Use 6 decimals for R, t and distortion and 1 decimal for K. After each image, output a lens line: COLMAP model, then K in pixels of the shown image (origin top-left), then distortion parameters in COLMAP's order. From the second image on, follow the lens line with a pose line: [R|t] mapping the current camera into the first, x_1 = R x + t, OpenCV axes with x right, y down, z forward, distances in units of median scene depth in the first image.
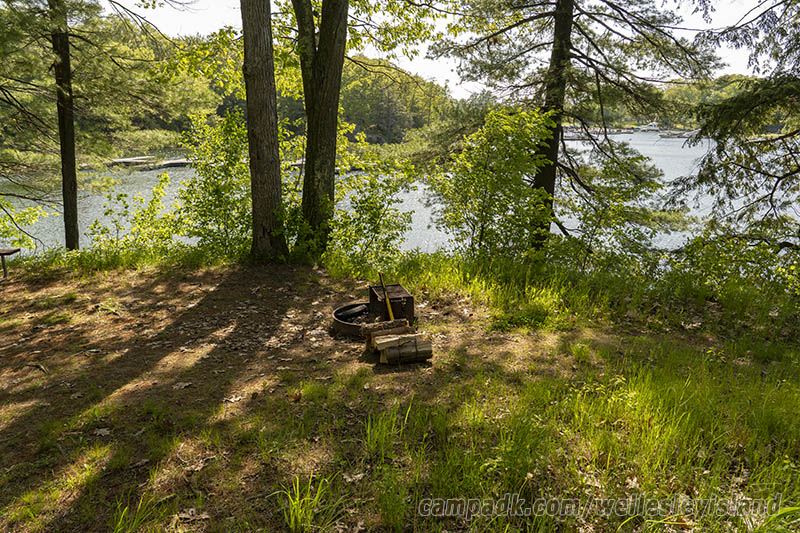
lens RADIAL K [[553.6, 0, 401.8], [0, 553.6, 268.7], [0, 0, 1]] dist [0.002657, 0.004050]
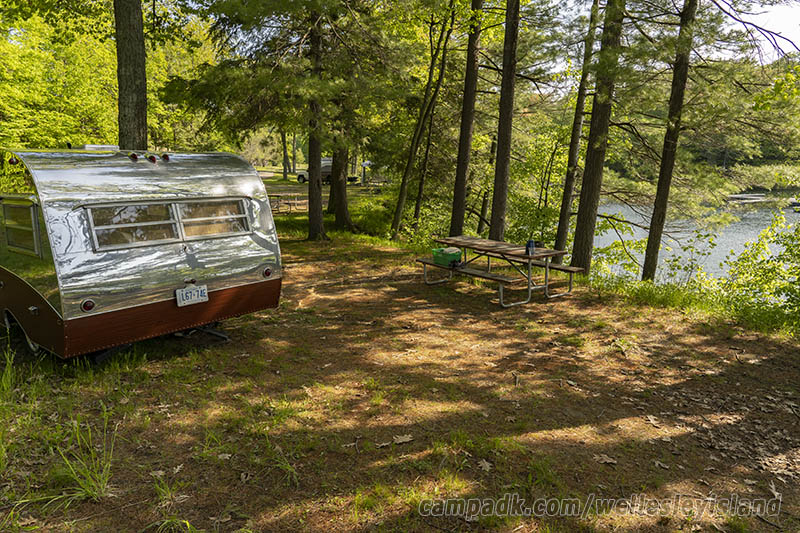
lens RADIAL K [[553.6, 0, 401.4], [0, 553.6, 264.0], [0, 0, 1]] dist [0.002657, 0.004050]
pose [[0.475123, 0.162667, -0.864753, 0.095778], [-0.225710, 0.972412, 0.058906, -0.039373], [0.850478, 0.167196, 0.498731, 0.223957]]
